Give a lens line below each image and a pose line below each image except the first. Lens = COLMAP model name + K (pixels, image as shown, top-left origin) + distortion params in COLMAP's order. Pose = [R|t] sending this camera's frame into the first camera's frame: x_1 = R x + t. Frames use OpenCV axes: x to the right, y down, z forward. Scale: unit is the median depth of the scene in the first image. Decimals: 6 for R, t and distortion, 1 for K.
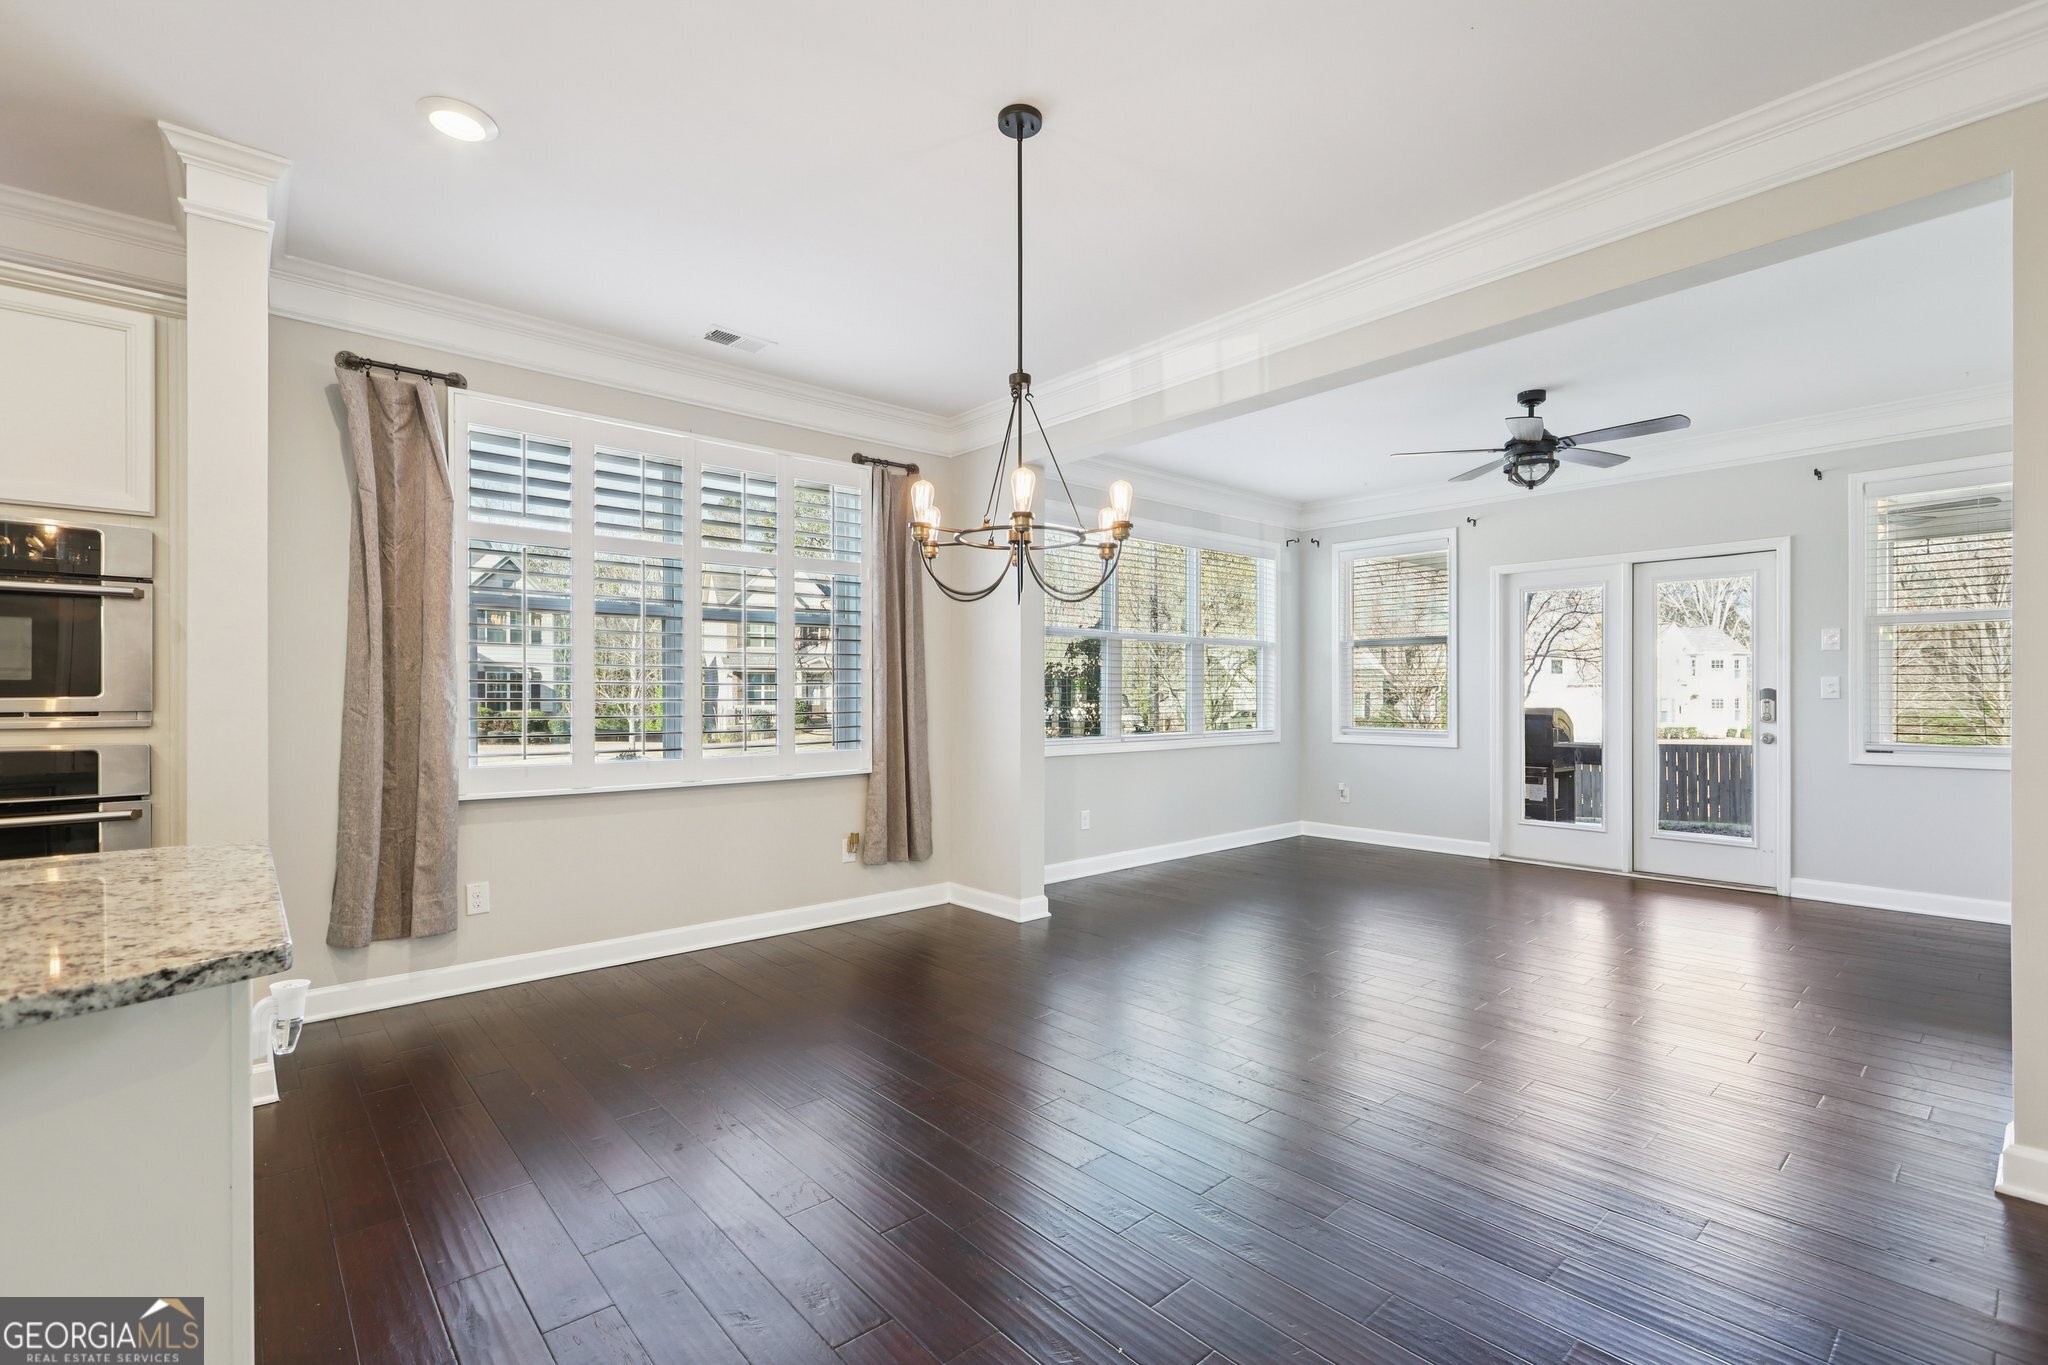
lens RADIAL K [[912.5, 0, 1027.3], [0, 912.5, 694.3], [0, 0, 1]] dist [-0.007605, 0.003876]
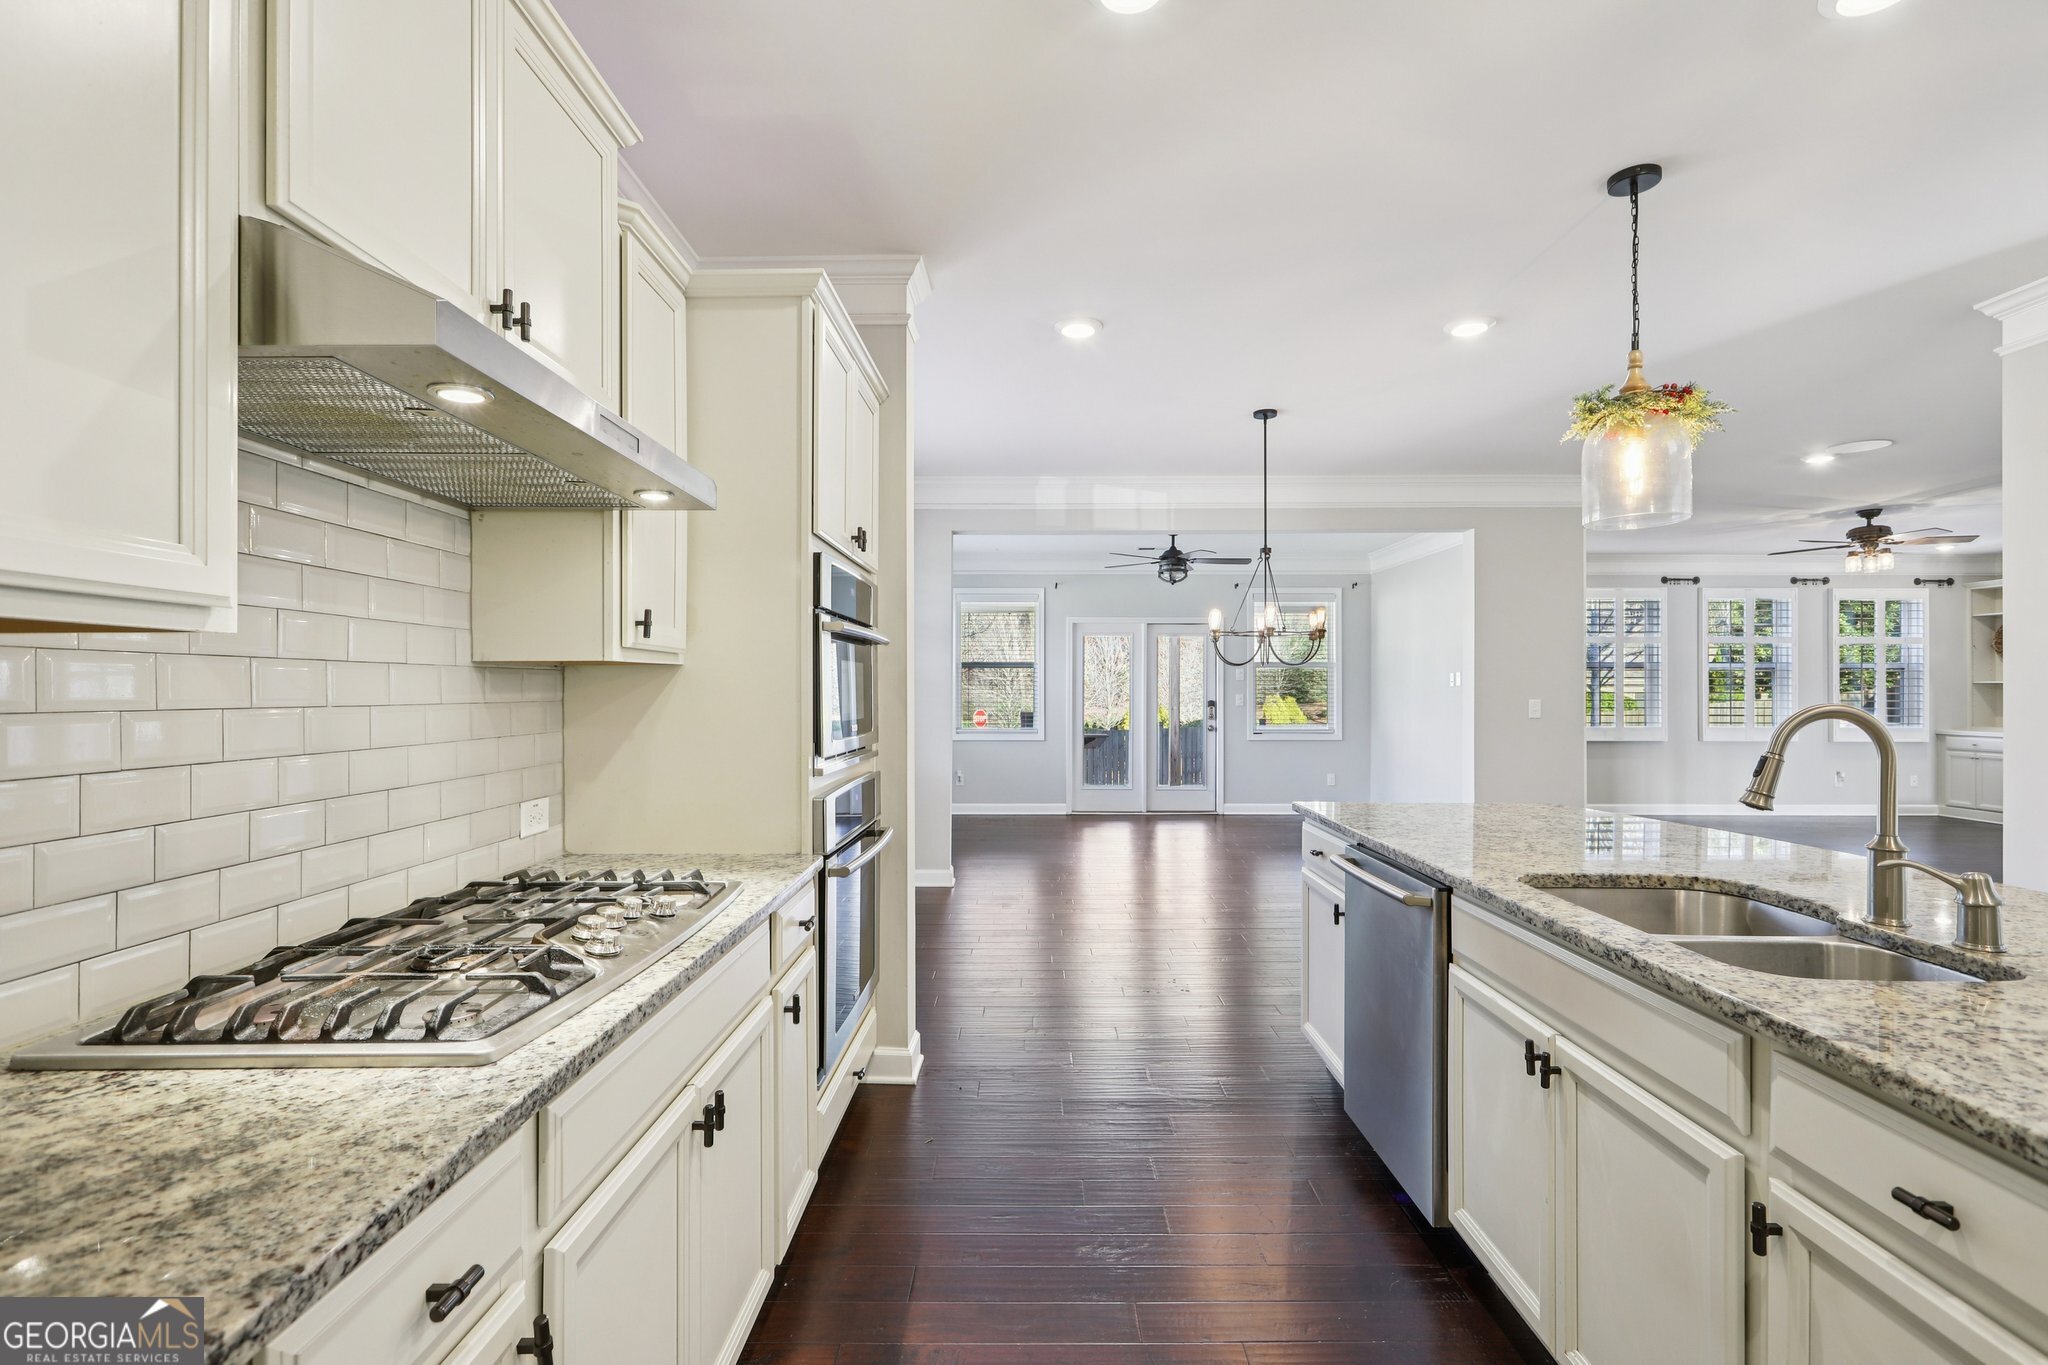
lens RADIAL K [[949.8, 0, 1027.9], [0, 949.8, 690.7], [0, 0, 1]] dist [-0.002096, -0.000530]
pose [[0.665503, 0.000807, 0.746395, -0.930021], [-0.001174, 0.999999, -0.000034, -0.028178], [-0.746394, -0.000854, 0.665503, 0.028390]]
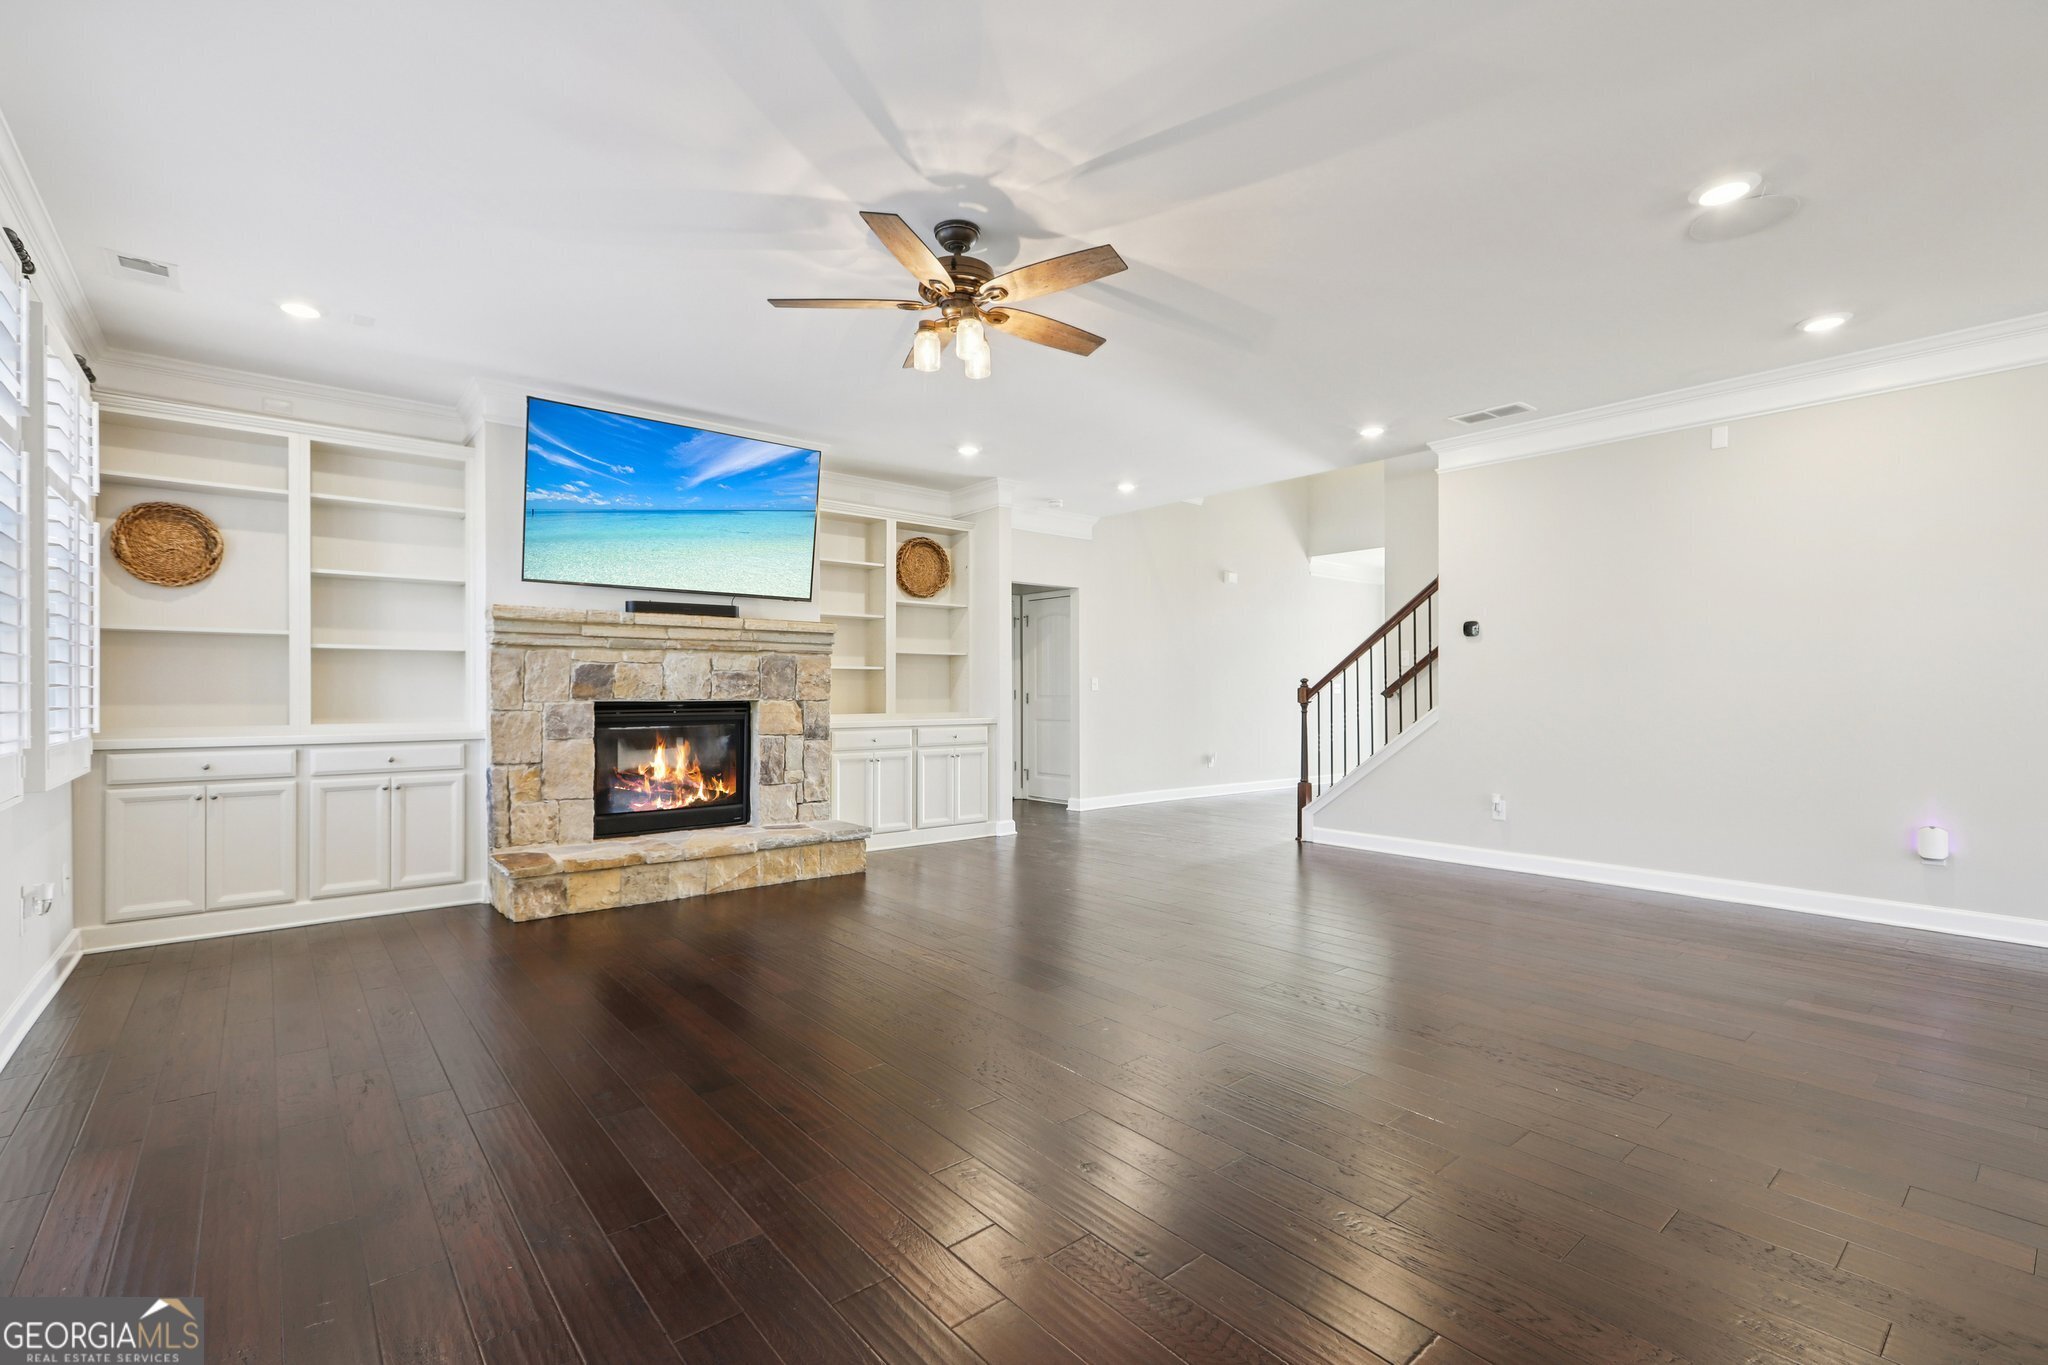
lens RADIAL K [[912.5, 0, 1058.2], [0, 912.5, 694.9], [0, 0, 1]] dist [-0.007605, 0.003876]
pose [[-0.999738, -0.005395, 0.022265, 1.084950], [-0.005452, 0.999982, -0.002530, 0.013347], [-0.022250, -0.002651, -0.999749, 0.700456]]
